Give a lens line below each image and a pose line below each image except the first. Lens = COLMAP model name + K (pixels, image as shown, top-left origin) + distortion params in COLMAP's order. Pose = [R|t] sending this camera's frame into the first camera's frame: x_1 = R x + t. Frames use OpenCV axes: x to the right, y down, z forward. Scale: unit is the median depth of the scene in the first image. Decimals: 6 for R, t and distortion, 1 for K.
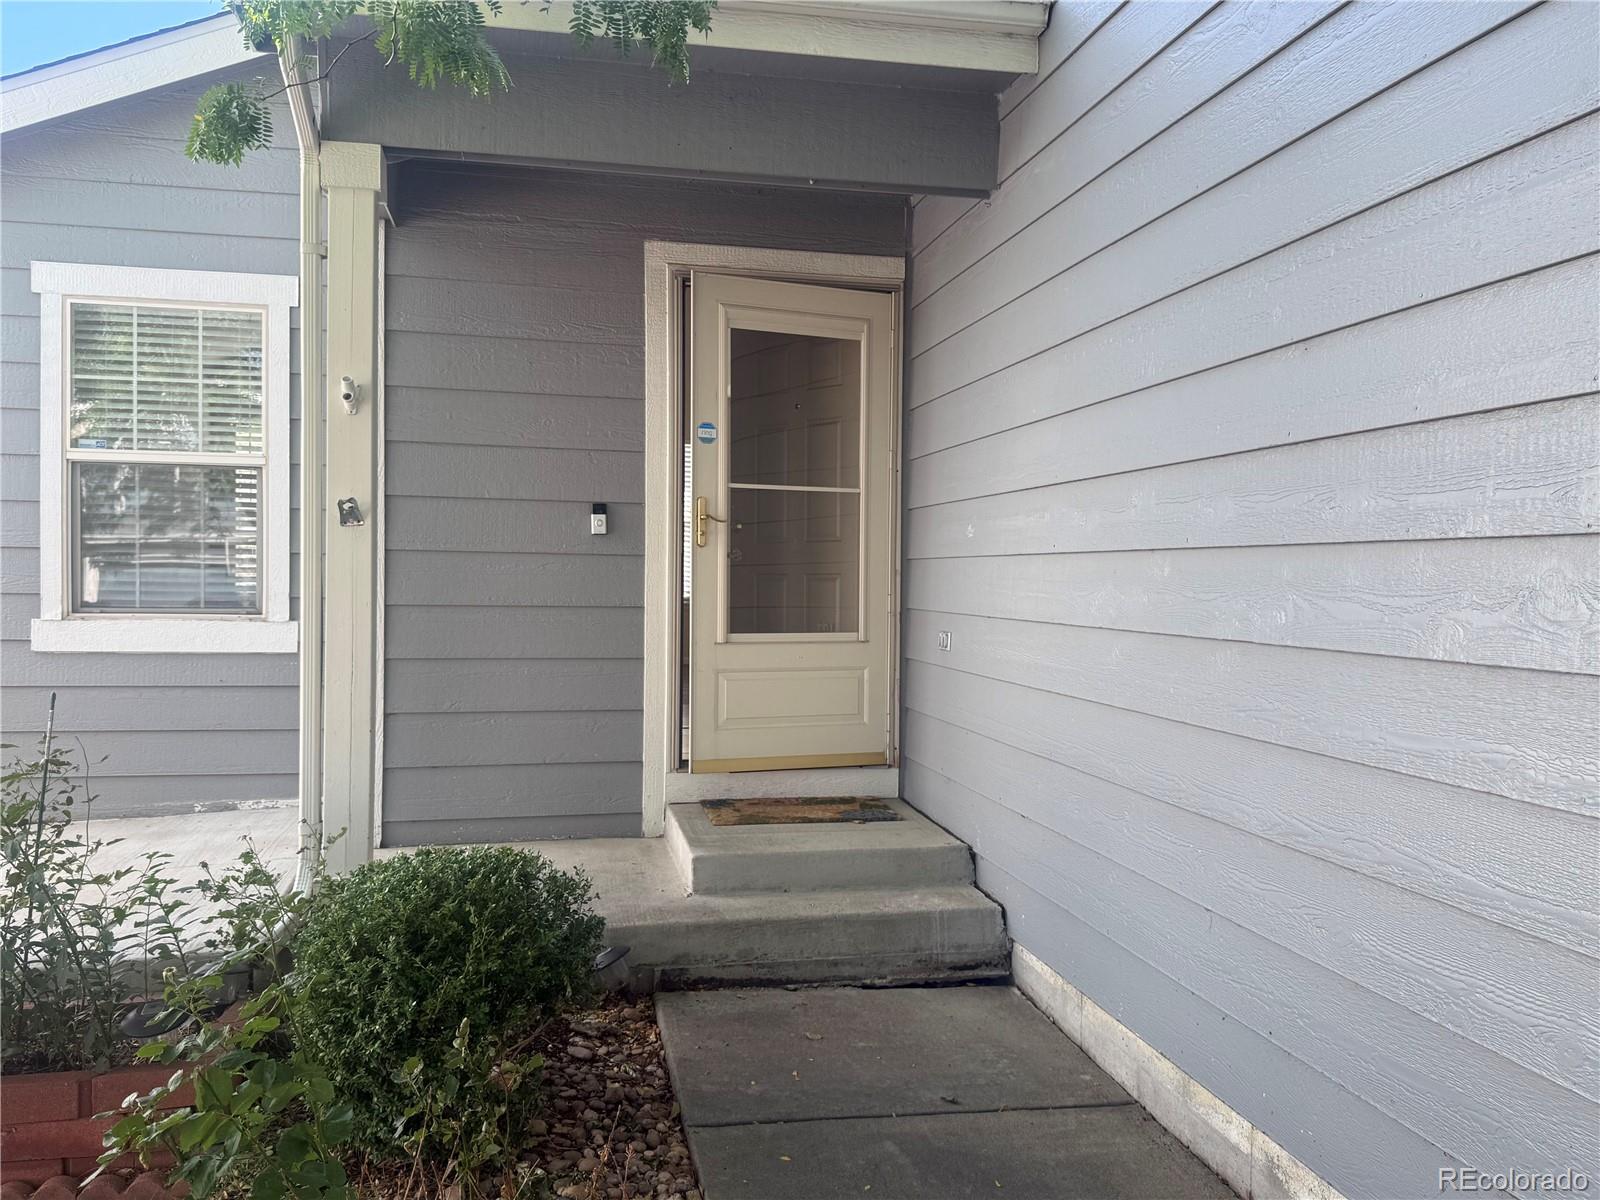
lens RADIAL K [[1255.3, 0, 789.0], [0, 1255.3, 610.1], [0, 0, 1]] dist [0.059015, -0.011497]
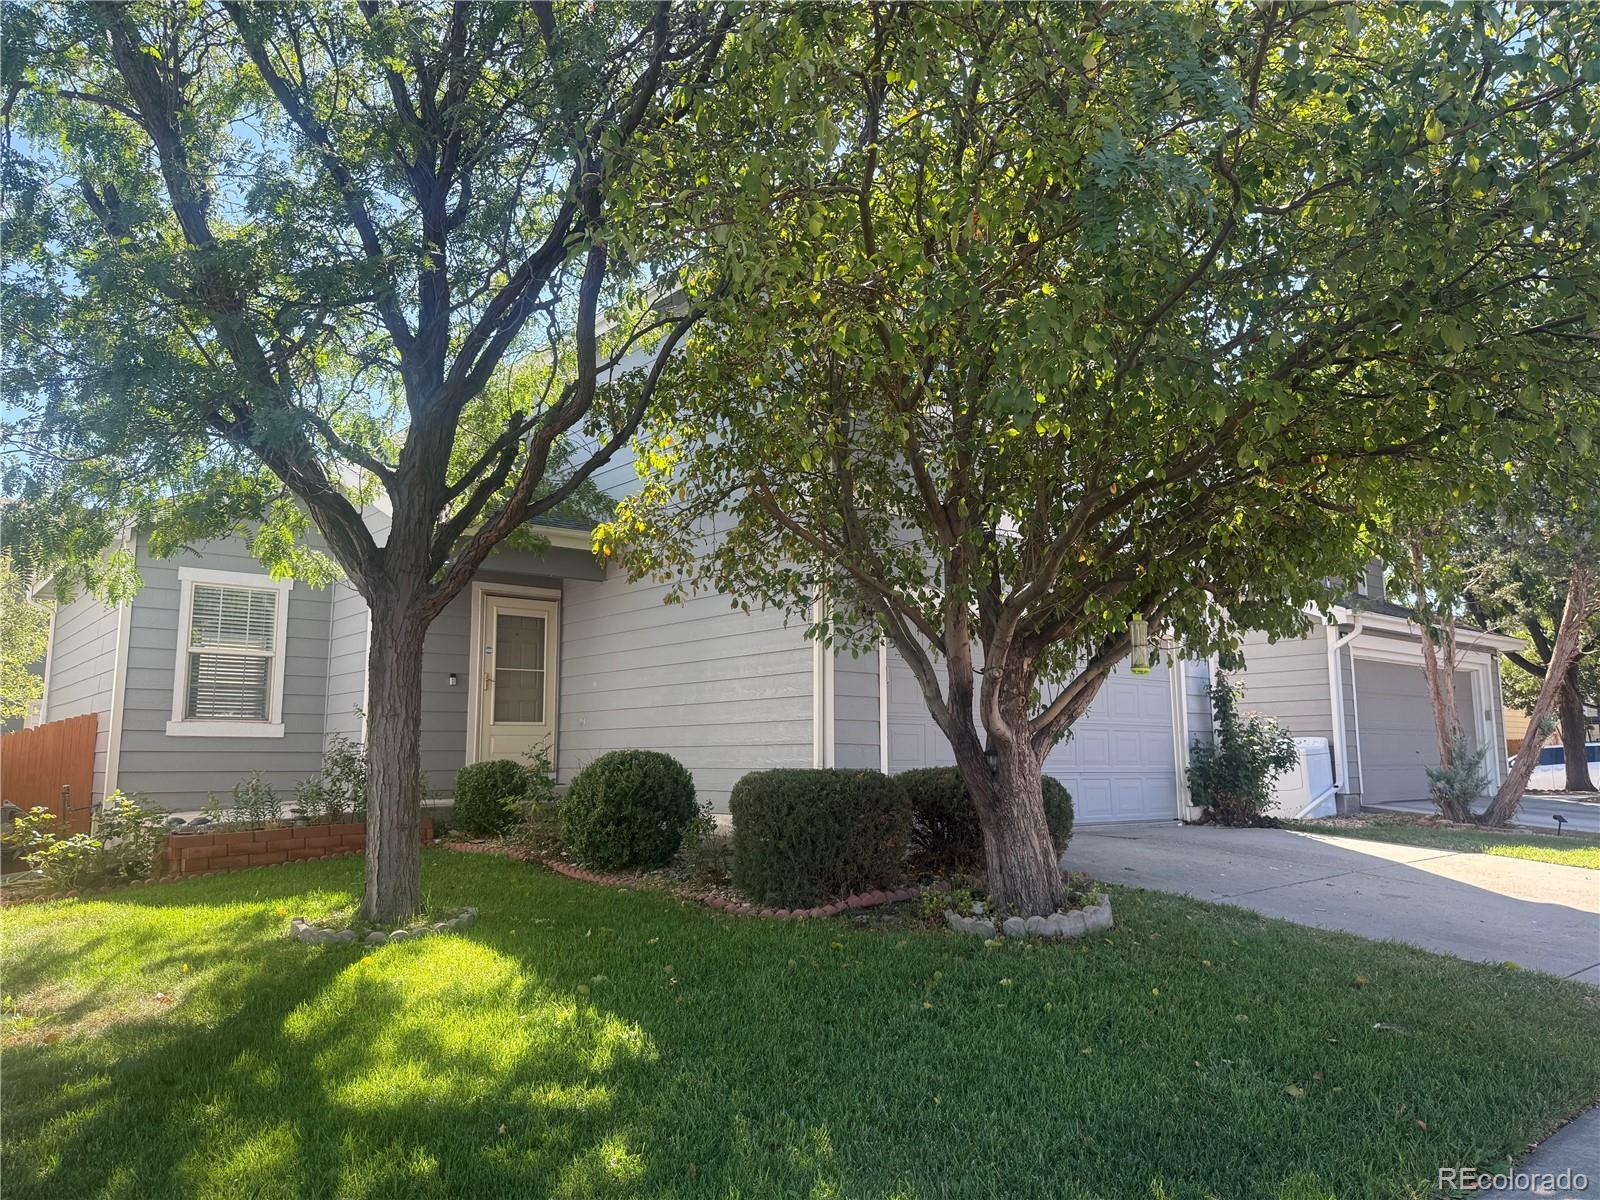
lens RADIAL K [[1118.7, 0, 811.8], [0, 1118.7, 613.8], [0, 0, 1]] dist [0.077345, -0.077787]
pose [[0.870678, 0.045740, 0.489722, -0.654623], [0.030593, 0.988702, -0.146736, 0.163901], [-0.490901, 0.142742, 0.859442, -1.450436]]
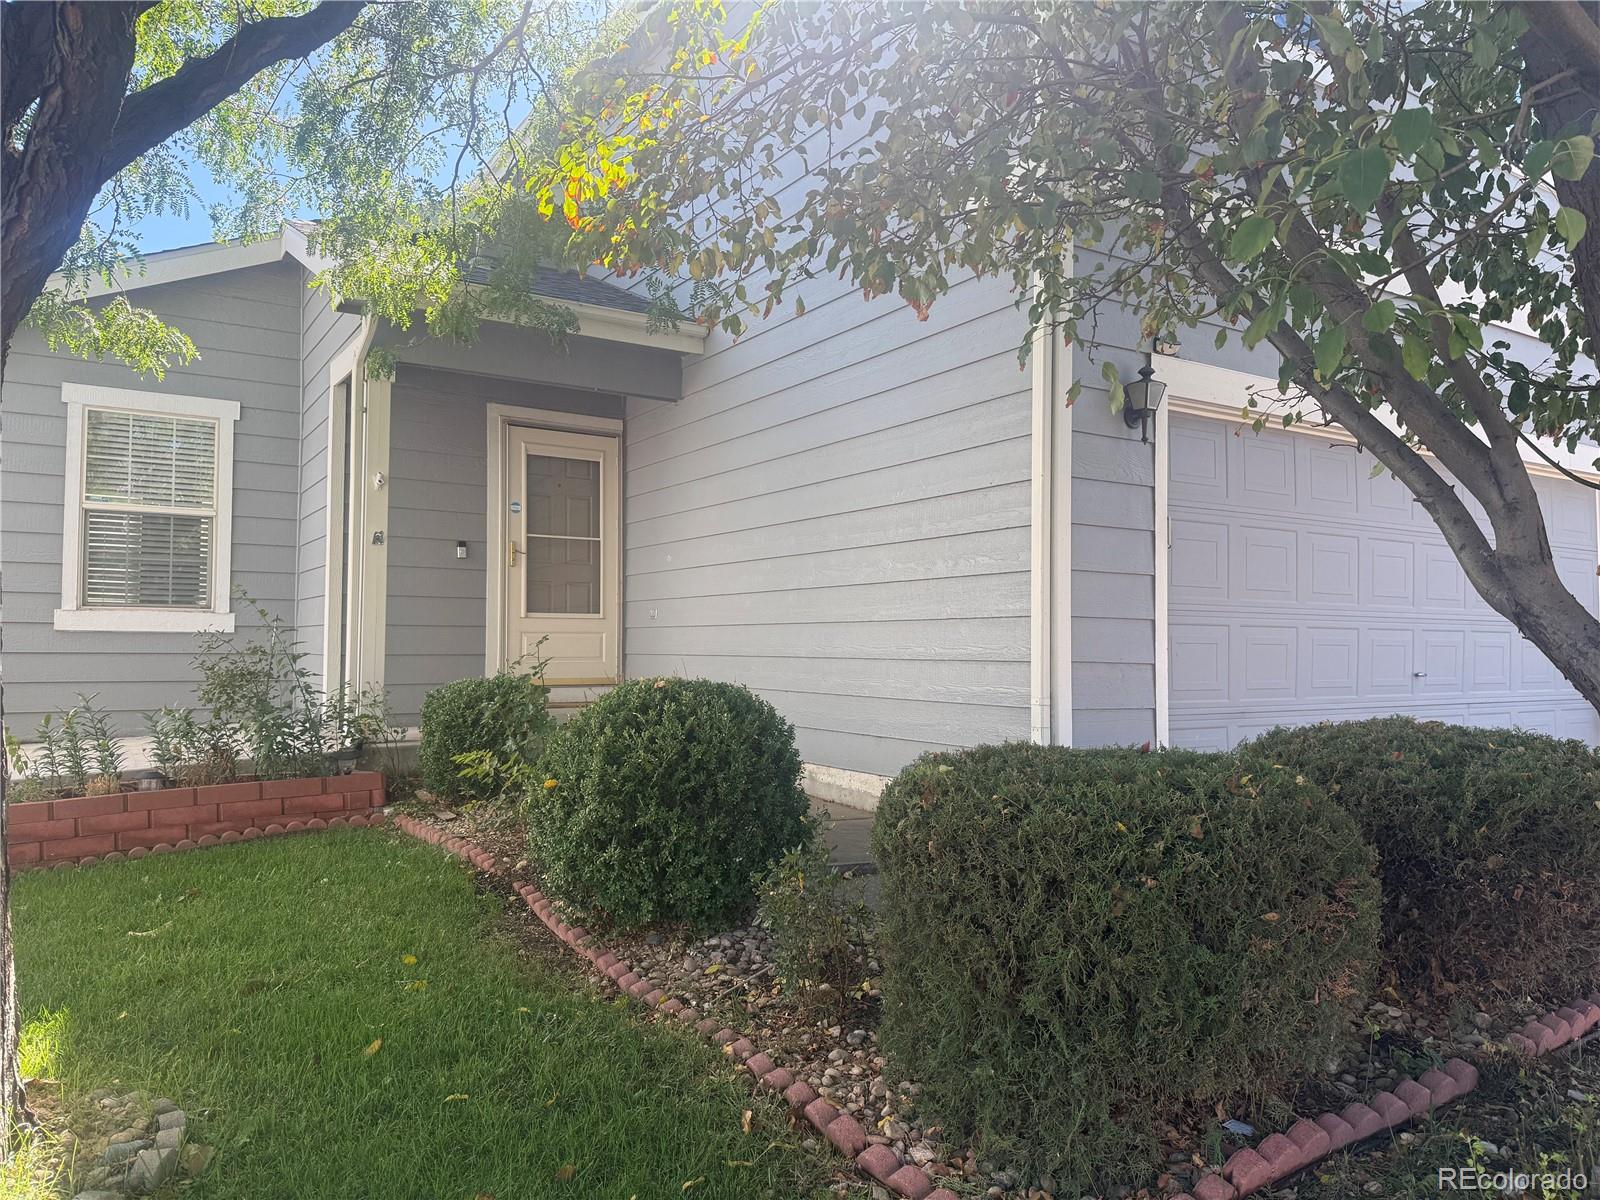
lens RADIAL K [[1118.7, 0, 796.1], [0, 1118.7, 590.6], [0, 0, 1]] dist [0.077345, -0.077787]
pose [[0.930708, 0.010063, 0.365624, -0.287965], [0.017476, 0.997256, -0.071933, 0.109932], [-0.365345, 0.073338, 0.927979, -0.676722]]
